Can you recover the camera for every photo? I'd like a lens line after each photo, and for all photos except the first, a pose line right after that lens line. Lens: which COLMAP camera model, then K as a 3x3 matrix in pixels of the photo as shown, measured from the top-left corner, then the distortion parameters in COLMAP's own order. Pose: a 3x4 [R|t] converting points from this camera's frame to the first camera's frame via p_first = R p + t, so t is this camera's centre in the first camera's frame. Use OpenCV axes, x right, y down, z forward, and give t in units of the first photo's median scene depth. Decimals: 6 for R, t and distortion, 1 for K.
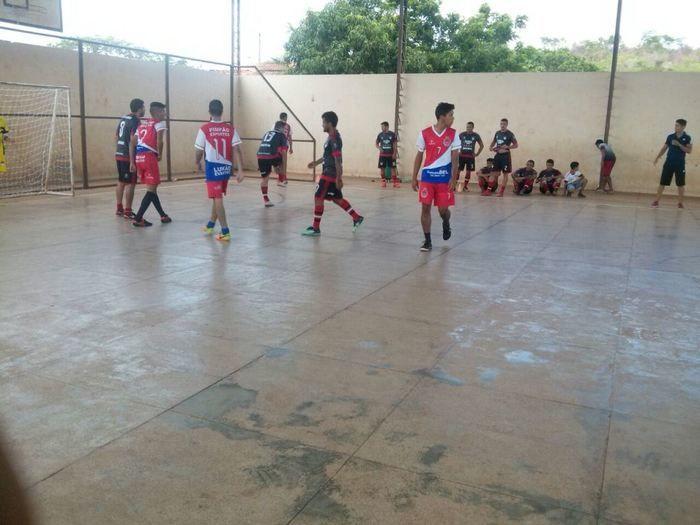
lens RADIAL K [[640.3, 0, 349.8], [0, 640.3, 256.3], [0, 0, 1]] dist [0.008640, 0.000000]
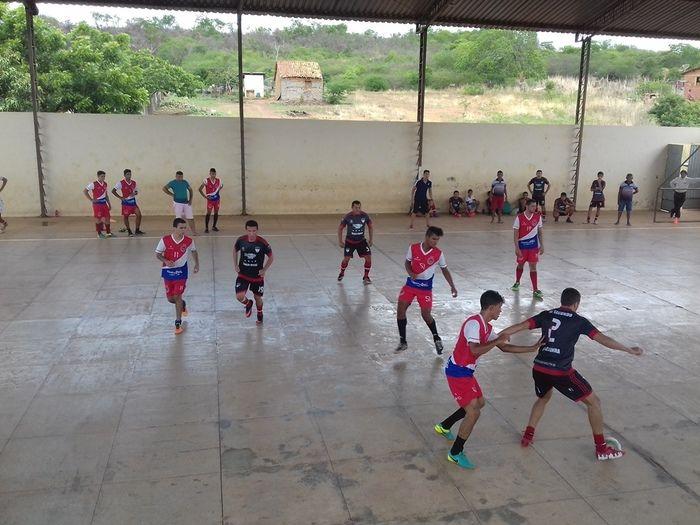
lens RADIAL K [[640.9, 0, 361.5], [0, 640.9, 264.2], [0, 0, 1]] dist [0.011624, 0.000000]
pose [[0.801097, -0.145826, 0.580499, -0.617950], [0.128082, 0.989166, 0.071732, -0.281250], [-0.584670, 0.016887, 0.811095, -0.479556]]
